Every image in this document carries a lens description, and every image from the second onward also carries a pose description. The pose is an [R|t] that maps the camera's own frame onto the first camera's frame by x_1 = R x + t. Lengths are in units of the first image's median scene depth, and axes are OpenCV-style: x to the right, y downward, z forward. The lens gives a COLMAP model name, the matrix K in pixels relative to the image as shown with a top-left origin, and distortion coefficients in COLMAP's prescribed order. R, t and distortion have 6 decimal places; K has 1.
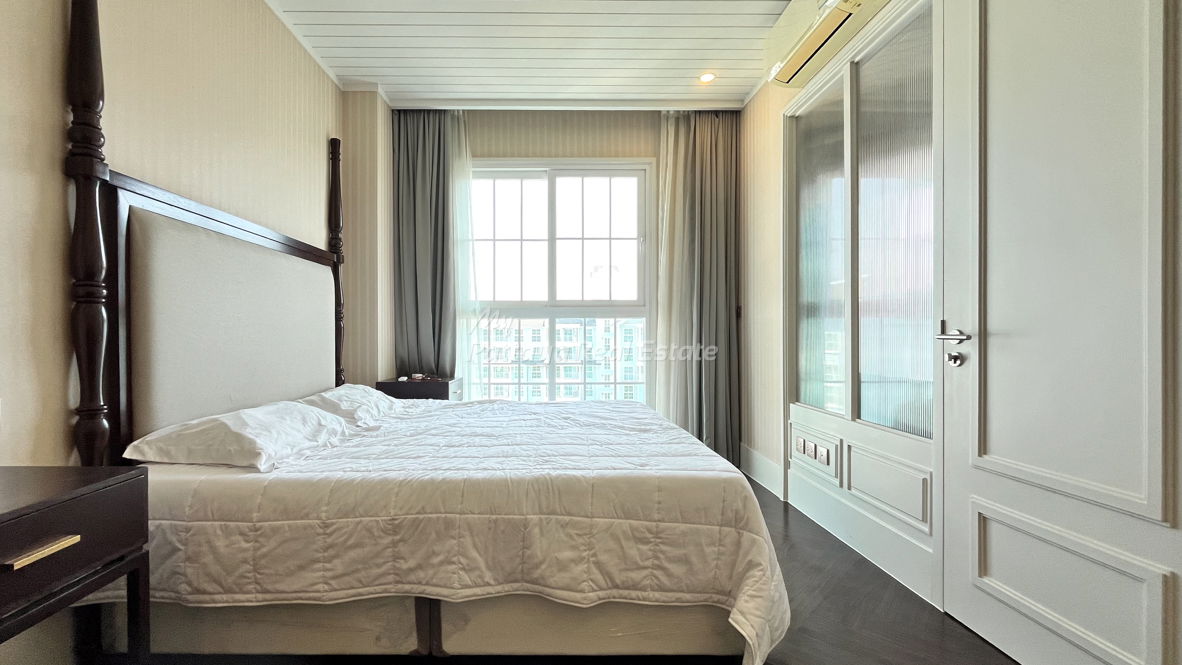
lens RADIAL K [[483.7, 0, 581.5], [0, 483.7, 332.5], [0, 0, 1]] dist [0.000050, 0.001095]
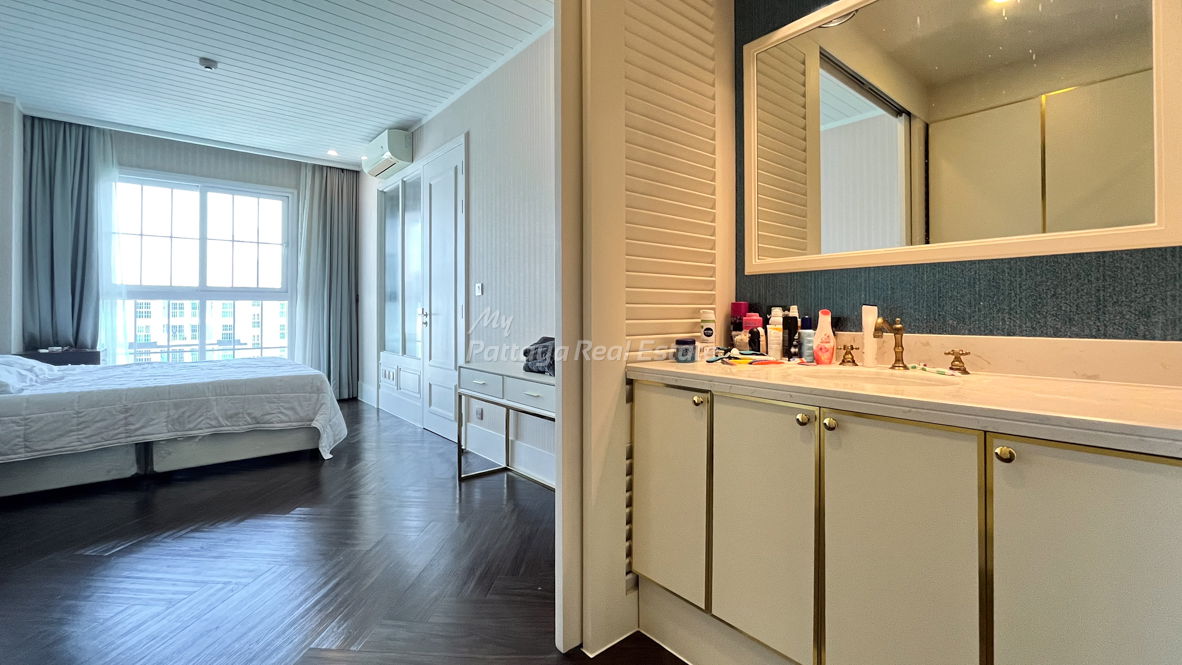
lens RADIAL K [[483.7, 0, 596.0], [0, 483.7, 303.0], [0, 0, 1]] dist [0.000050, 0.001095]
pose [[0.785751, 0.008783, 0.618480, -0.036950], [-0.004111, 0.999951, -0.008977, -0.015485], [-0.618529, 0.004511, 0.785749, -0.718714]]
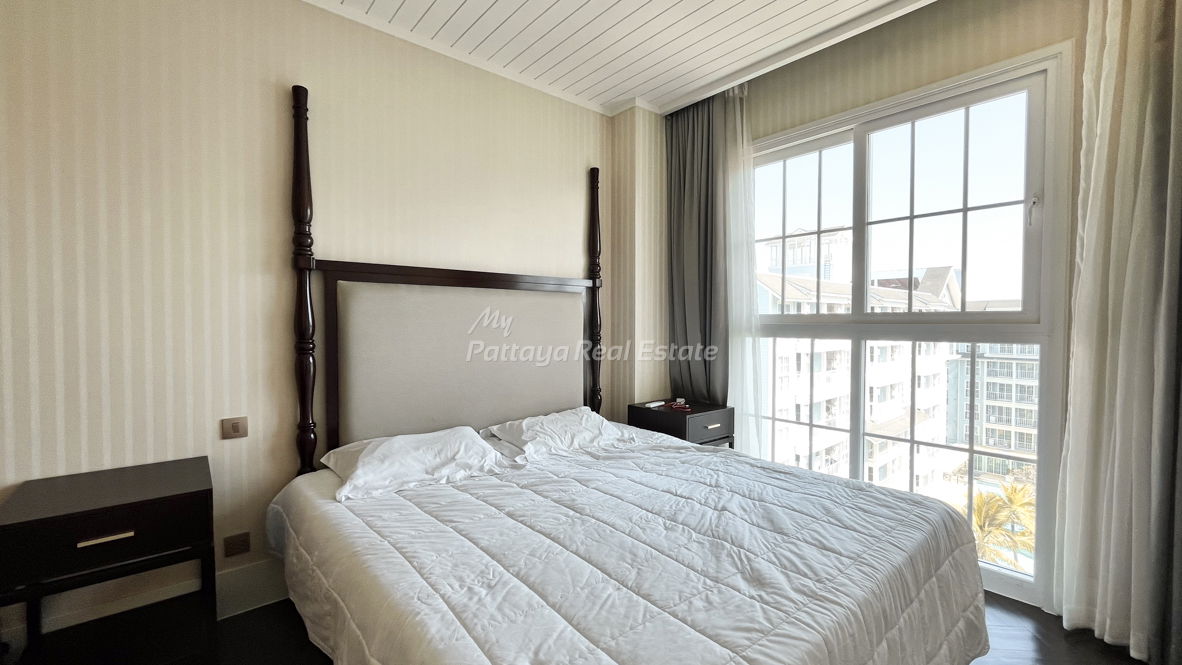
lens RADIAL K [[483.7, 0, 585.9], [0, 483.7, 330.7], [0, 0, 1]] dist [0.000050, 0.001095]
pose [[0.633778, 0.016509, -0.773339, 0.248164], [-0.001901, 0.999802, 0.019785, -0.059281], [0.773513, -0.011069, 0.633684, 0.273600]]
